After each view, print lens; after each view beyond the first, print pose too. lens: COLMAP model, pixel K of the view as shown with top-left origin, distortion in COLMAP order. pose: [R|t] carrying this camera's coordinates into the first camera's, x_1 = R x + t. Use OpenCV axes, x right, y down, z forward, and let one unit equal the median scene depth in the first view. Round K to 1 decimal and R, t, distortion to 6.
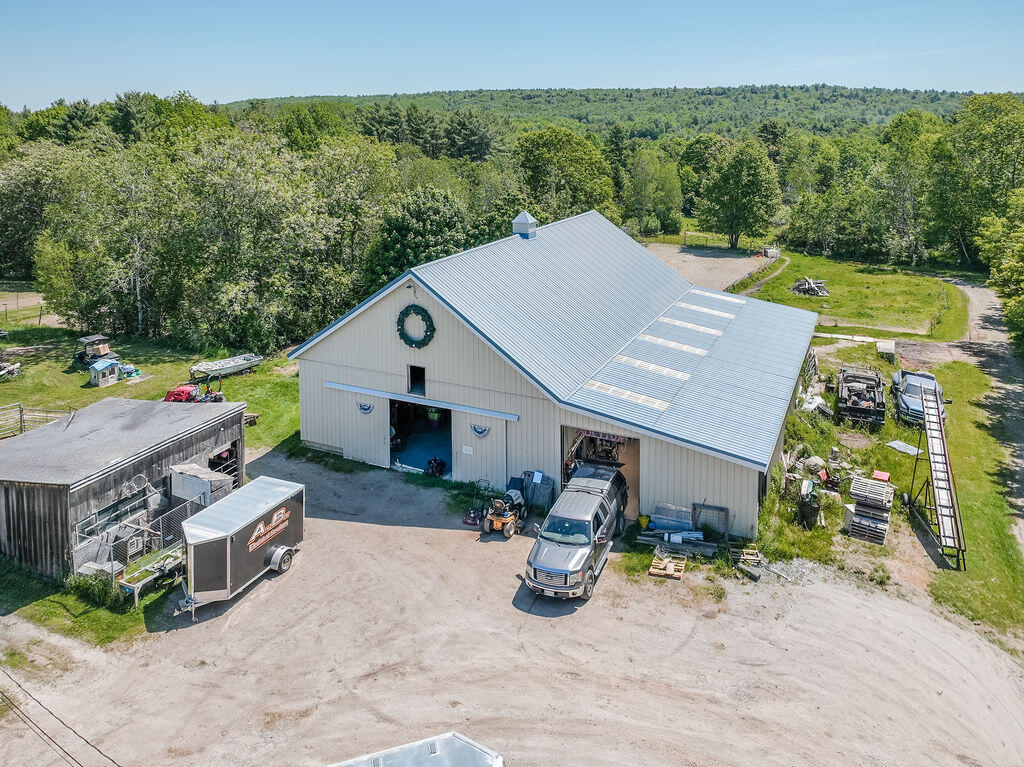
lens RADIAL K [[785.2, 0, 509.0], [0, 785.2, 149.8], [0, 0, 1]] dist [0.002560, -0.001446]
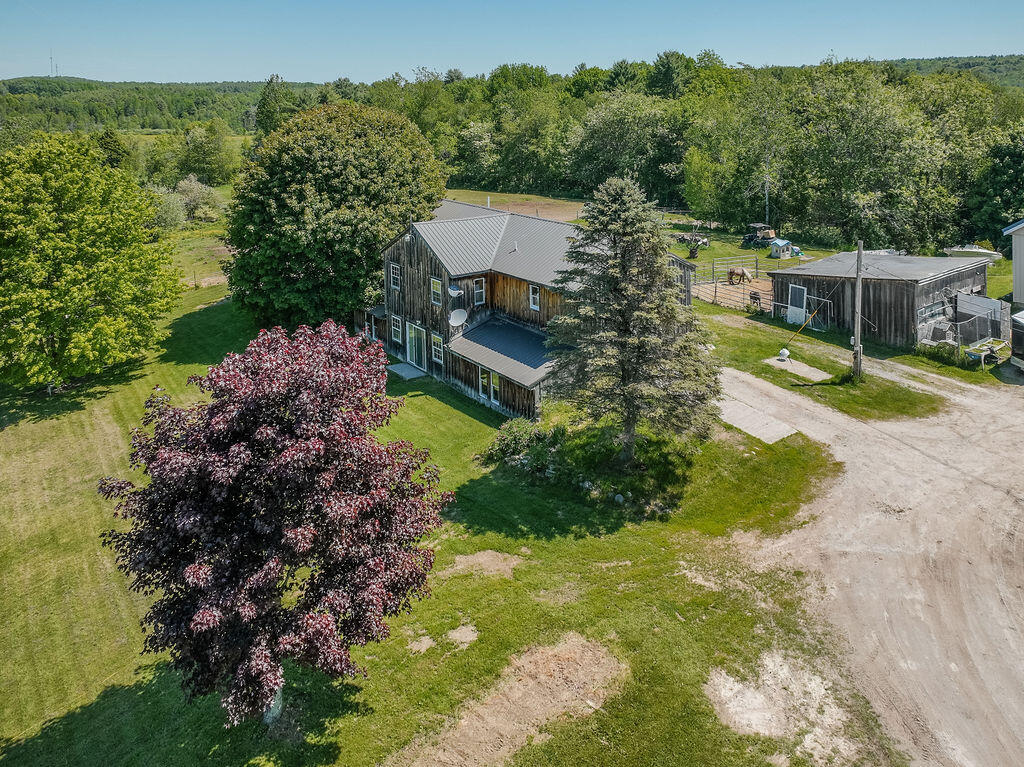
lens RADIAL K [[791.3, 0, 511.3], [0, 791.3, 109.9], [0, 0, 1]] dist [0.001919, 0.005876]
pose [[0.883587, 0.005088, -0.468240, -0.414032], [-0.013890, 0.999786, -0.015347, 0.112885], [0.468062, 0.020064, 0.883468, -0.487756]]
